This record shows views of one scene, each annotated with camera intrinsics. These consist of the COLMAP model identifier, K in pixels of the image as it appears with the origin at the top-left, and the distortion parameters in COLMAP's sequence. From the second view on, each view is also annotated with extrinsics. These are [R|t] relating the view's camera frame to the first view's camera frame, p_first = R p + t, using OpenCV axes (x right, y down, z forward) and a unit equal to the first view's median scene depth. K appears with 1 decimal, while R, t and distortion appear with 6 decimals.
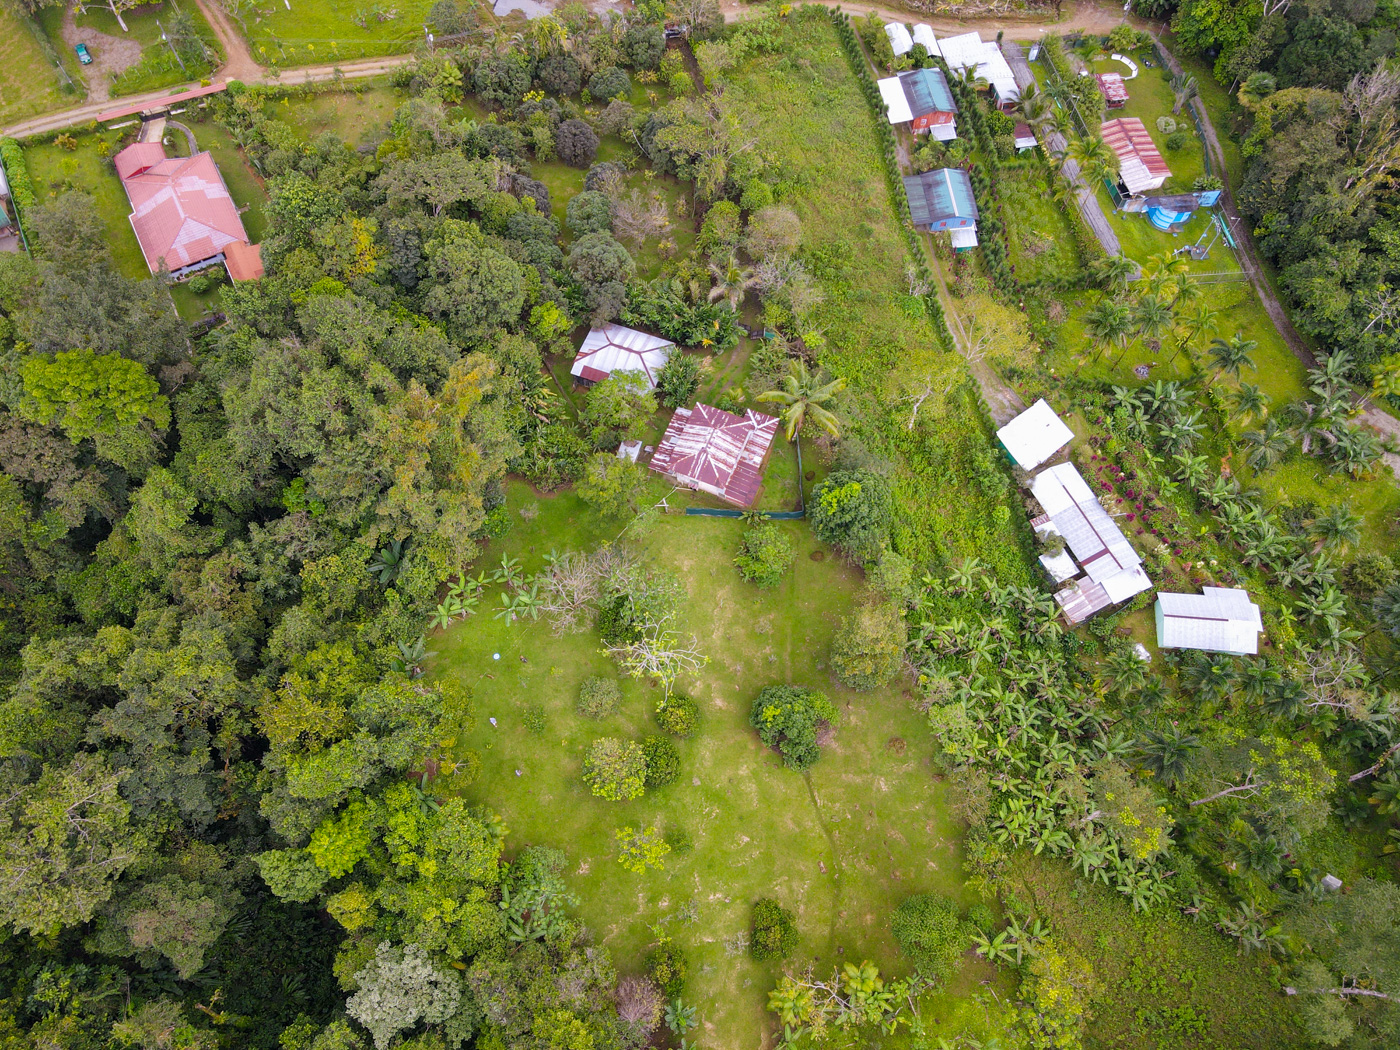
lens RADIAL K [[1028.3, 0, 697.0], [0, 1028.3, 523.4], [0, 0, 1]] dist [0.008356, 0.011986]
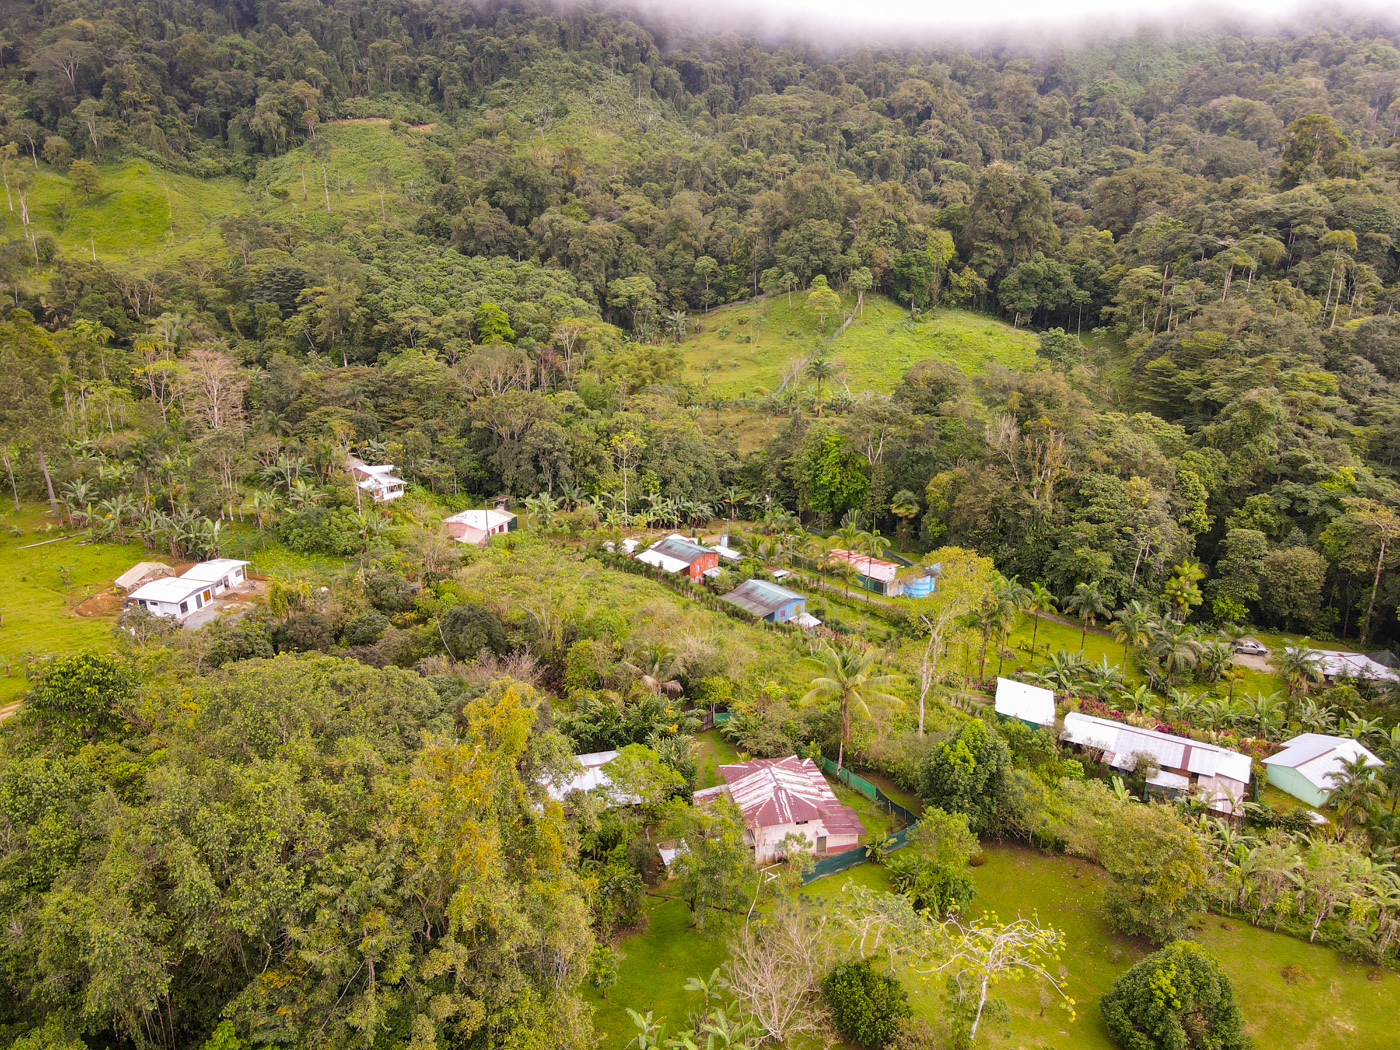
lens RADIAL K [[1028.3, 0, 697.0], [0, 1028.3, 523.4], [0, 0, 1]] dist [0.008356, 0.011986]
pose [[0.820804, -0.187885, 0.539426, -0.397063], [0.518121, 0.642470, -0.564610, 0.189479], [-0.240483, 0.742921, 0.624688, 0.422345]]
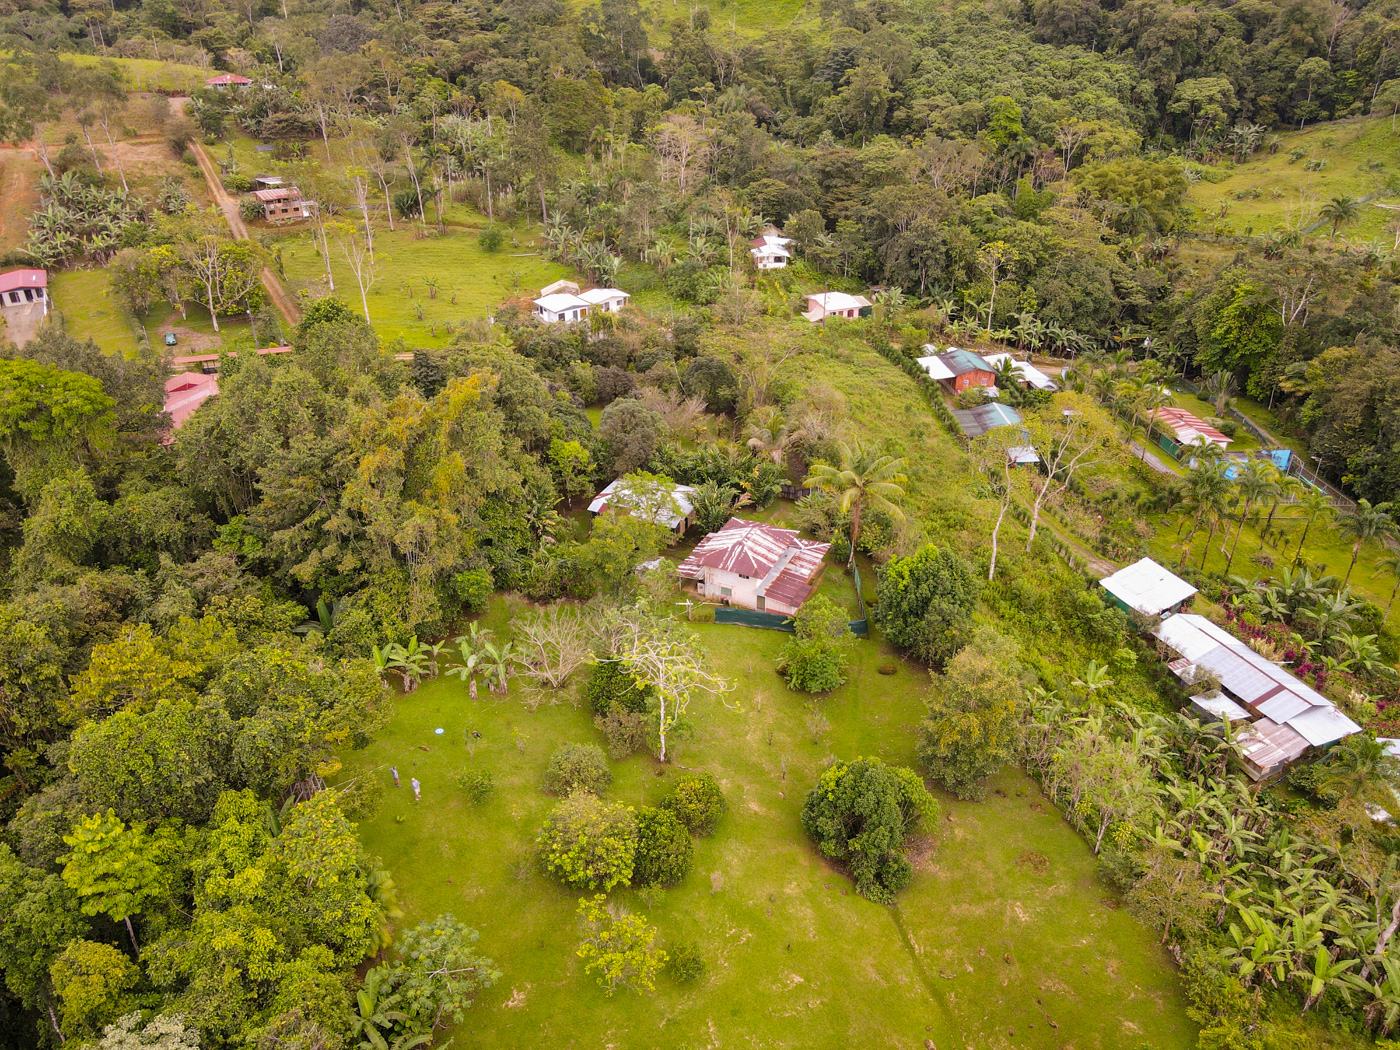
lens RADIAL K [[1028.3, 0, 697.0], [0, 1028.3, 523.4], [0, 0, 1]] dist [0.008356, 0.011986]
pose [[0.998706, 0.022322, -0.045687, 0.010106], [-0.044768, 0.812049, -0.581870, 0.393083], [0.024112, 0.583163, 0.811997, 0.328921]]
